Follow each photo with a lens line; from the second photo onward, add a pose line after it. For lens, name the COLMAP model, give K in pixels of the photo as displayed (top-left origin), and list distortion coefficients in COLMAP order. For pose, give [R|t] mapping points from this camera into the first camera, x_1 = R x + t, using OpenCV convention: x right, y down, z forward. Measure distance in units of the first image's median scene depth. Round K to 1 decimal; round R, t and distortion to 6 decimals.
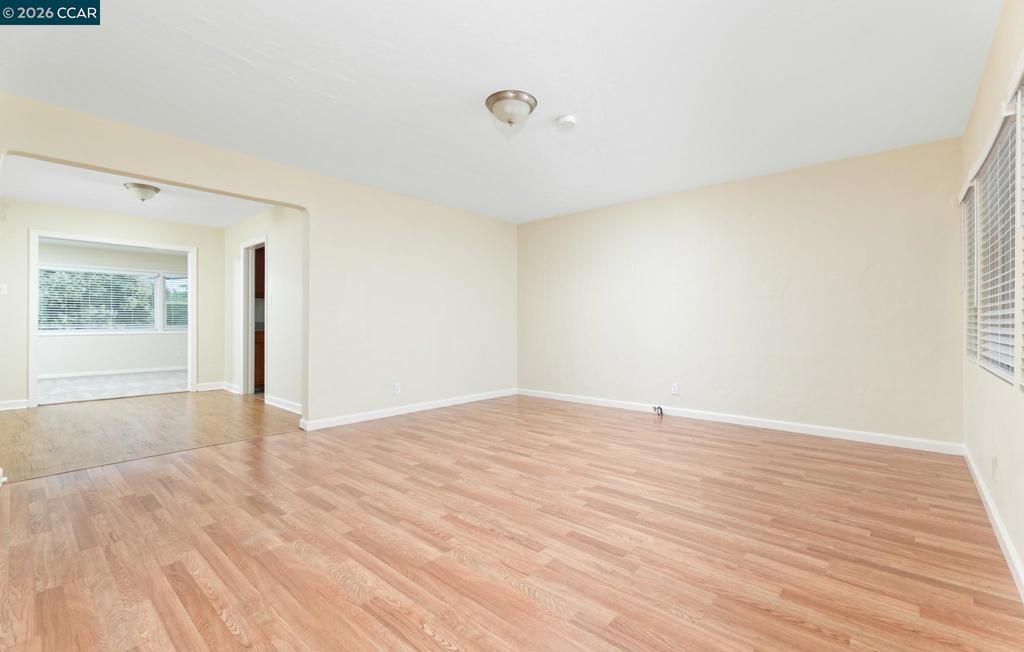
lens RADIAL K [[441.3, 0, 513.1], [0, 441.3, 328.5], [0, 0, 1]] dist [-0.002254, 0.000763]
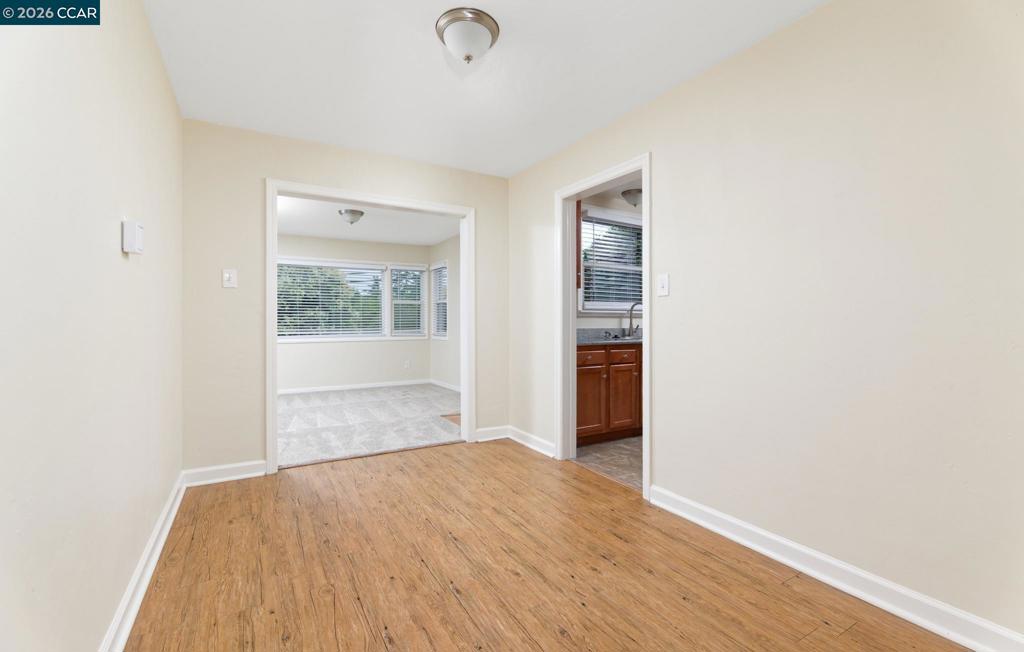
lens RADIAL K [[441.3, 0, 513.1], [0, 441.3, 328.5], [0, 0, 1]] dist [-0.002254, 0.000763]
pose [[0.950373, -0.000161, -0.311113, -0.475081], [0.001441, 0.999991, 0.003885, -0.018534], [0.311110, -0.004140, 0.950365, 0.428247]]
